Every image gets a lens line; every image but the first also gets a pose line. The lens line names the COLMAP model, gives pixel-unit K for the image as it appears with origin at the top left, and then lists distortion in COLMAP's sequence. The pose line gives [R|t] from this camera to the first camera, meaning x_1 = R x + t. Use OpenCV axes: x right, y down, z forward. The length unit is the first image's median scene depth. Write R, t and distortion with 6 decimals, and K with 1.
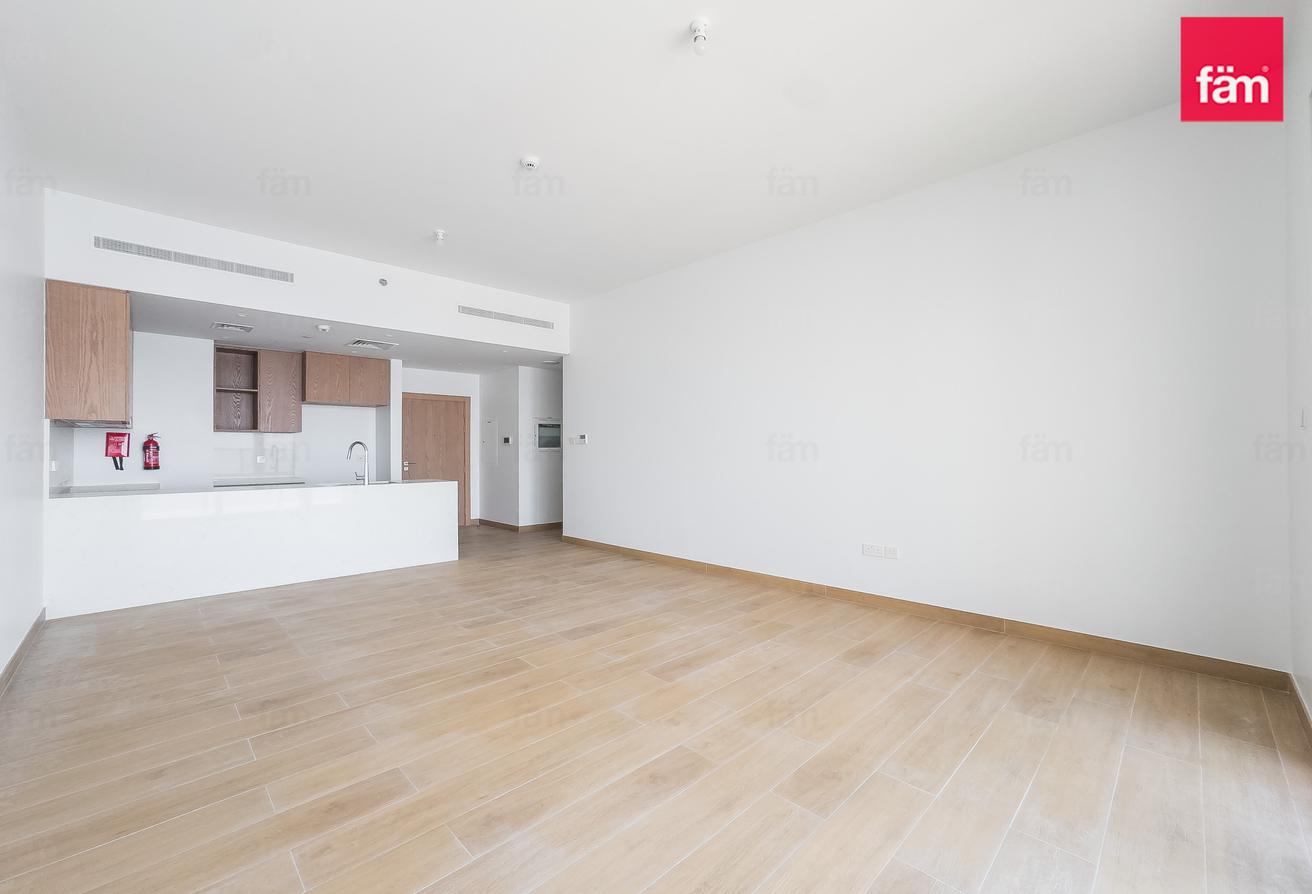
lens RADIAL K [[551.3, 0, 641.0], [0, 551.3, 447.2], [0, 0, 1]] dist [-0.023316, 0.001440]
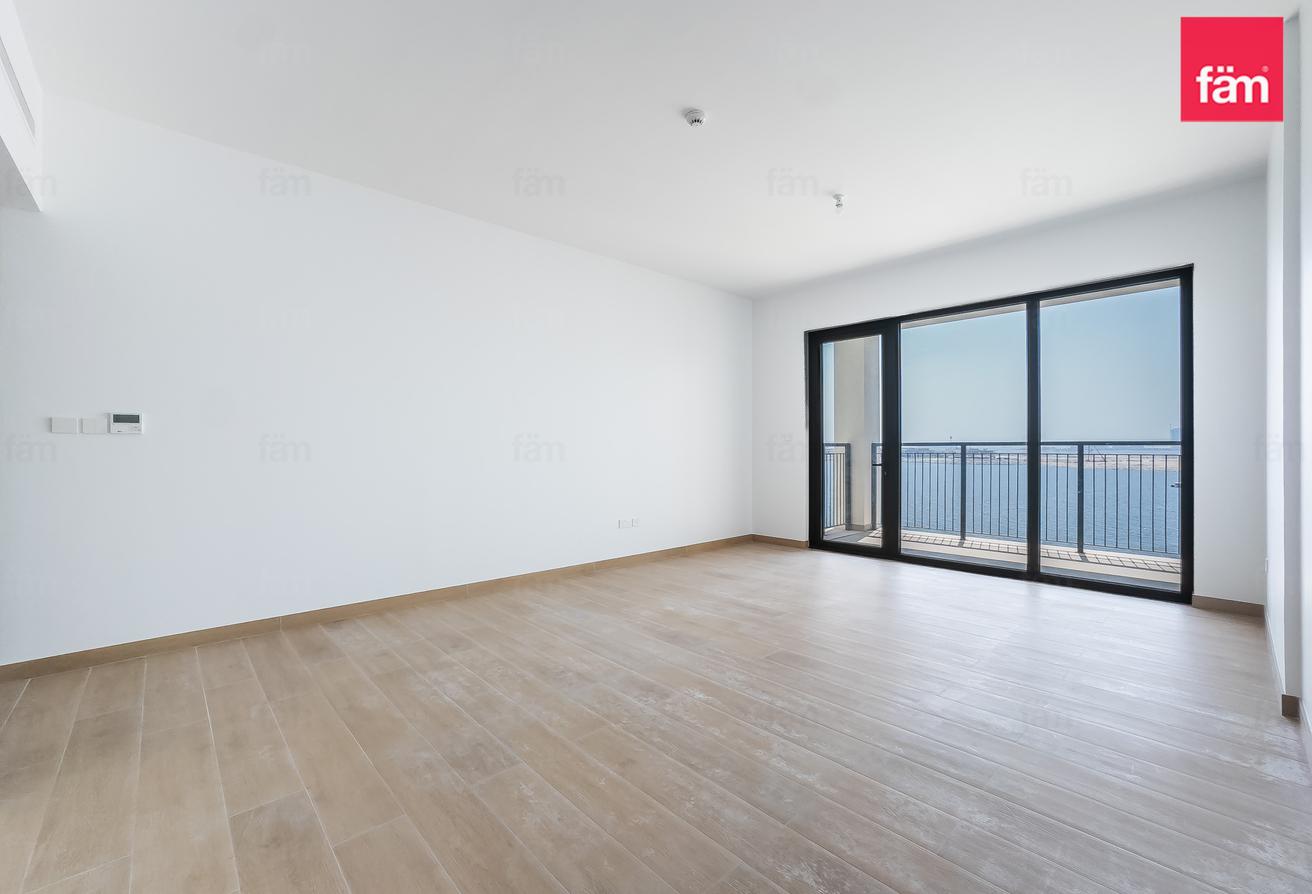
lens RADIAL K [[551.3, 0, 665.3], [0, 551.3, 446.2], [0, 0, 1]] dist [-0.023316, 0.001440]
pose [[0.008919, 0.003060, 0.999956, -1.006065], [0.002380, 0.999992, -0.003081, 0.005122], [-0.999957, 0.002407, 0.008911, 0.971690]]
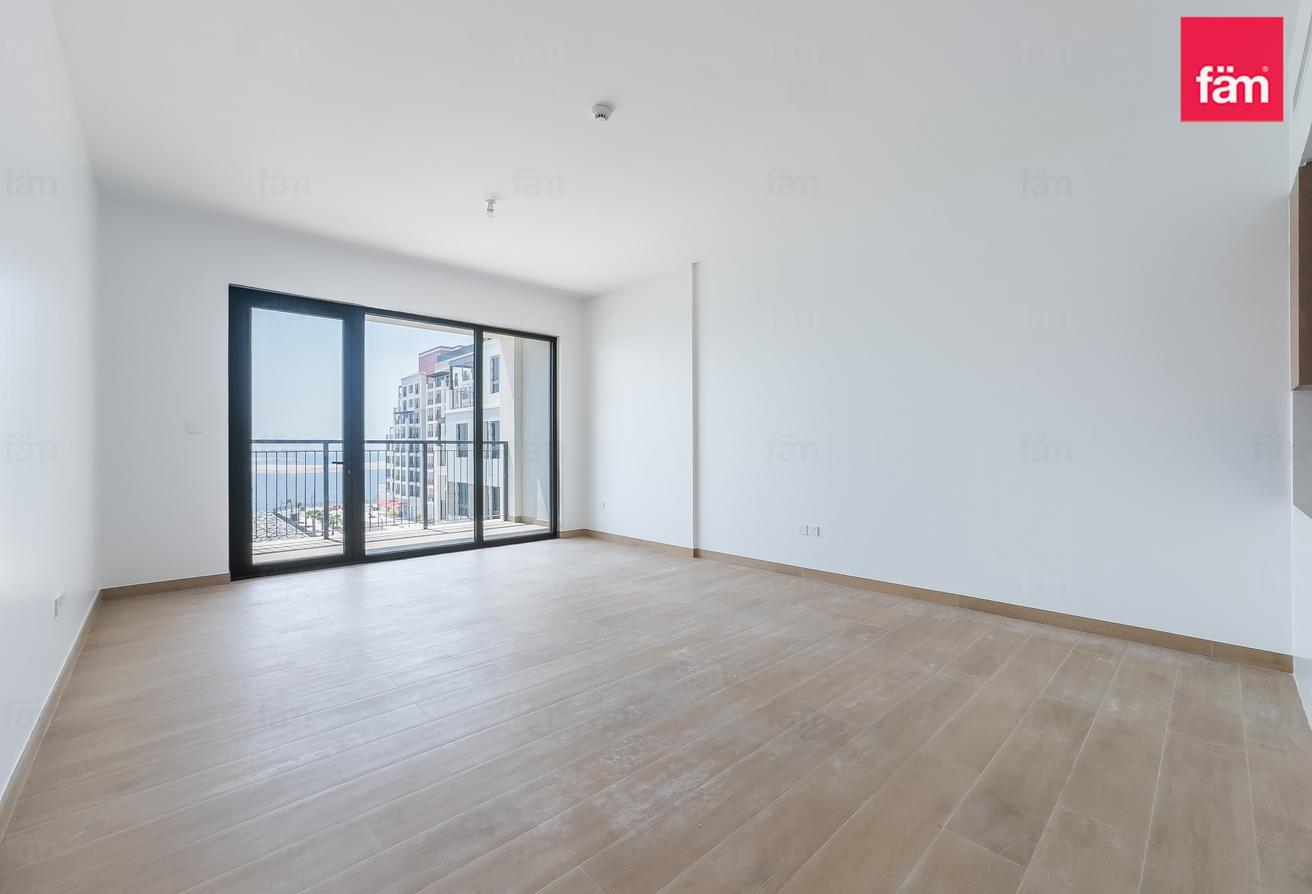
lens RADIAL K [[551.3, 0, 654.1], [0, 551.3, 449.0], [0, 0, 1]] dist [-0.023316, 0.001440]
pose [[-0.999968, 0.002281, -0.007699, -0.258817], [0.002268, 0.999996, 0.001729, 0.016408], [0.007703, 0.001711, -0.999969, 1.756583]]
